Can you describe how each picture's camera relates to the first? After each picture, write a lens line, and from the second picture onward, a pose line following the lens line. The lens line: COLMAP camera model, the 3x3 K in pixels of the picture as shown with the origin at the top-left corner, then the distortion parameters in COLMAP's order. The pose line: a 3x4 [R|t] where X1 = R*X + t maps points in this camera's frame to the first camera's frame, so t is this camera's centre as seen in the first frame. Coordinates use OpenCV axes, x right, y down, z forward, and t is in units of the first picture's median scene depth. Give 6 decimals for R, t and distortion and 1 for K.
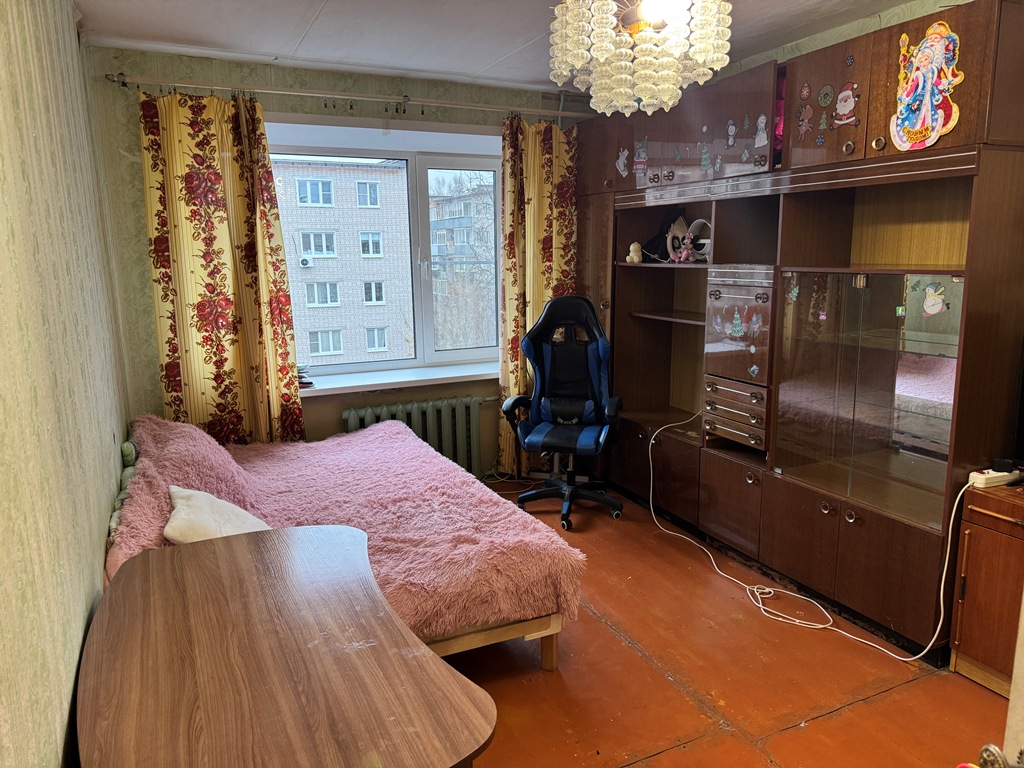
lens RADIAL K [[706.7, 0, 515.6], [0, 706.7, 378.8], [0, 0, 1]] dist [0.148821, -0.240070]
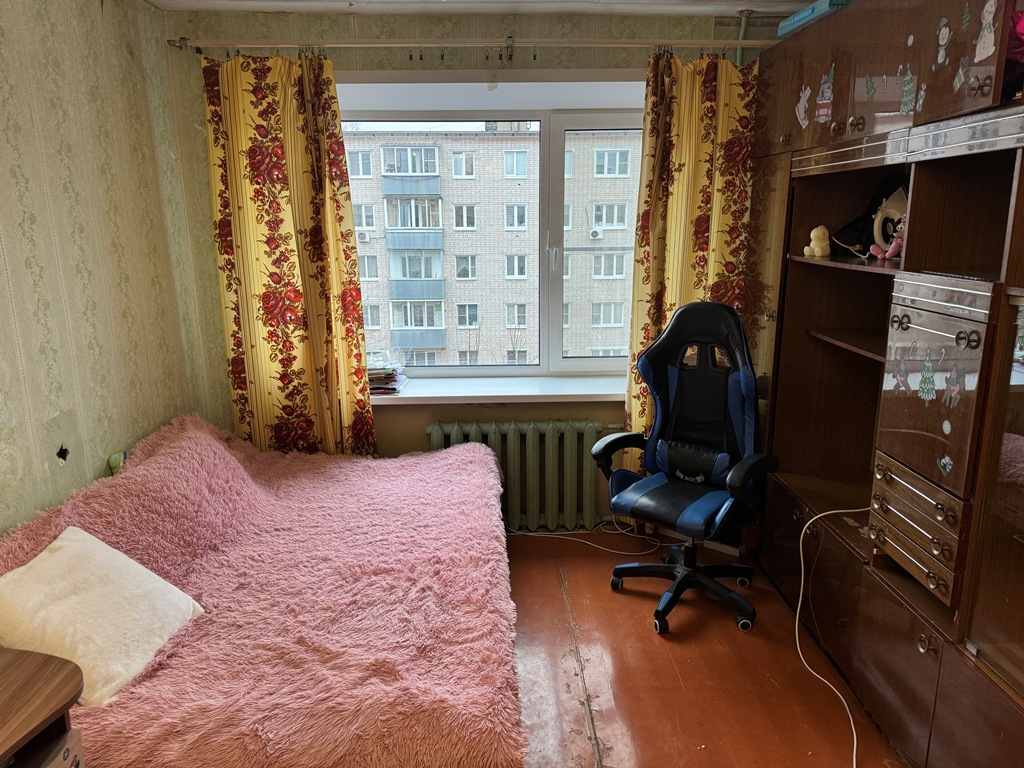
lens RADIAL K [[706.7, 0, 515.6], [0, 706.7, 378.8], [0, 0, 1]] dist [0.148821, -0.240070]
pose [[0.915092, 0.092129, -0.392580, 0.203307], [-0.076334, 0.995526, 0.055694, -0.071790], [0.395955, -0.020998, 0.918030, 0.291905]]
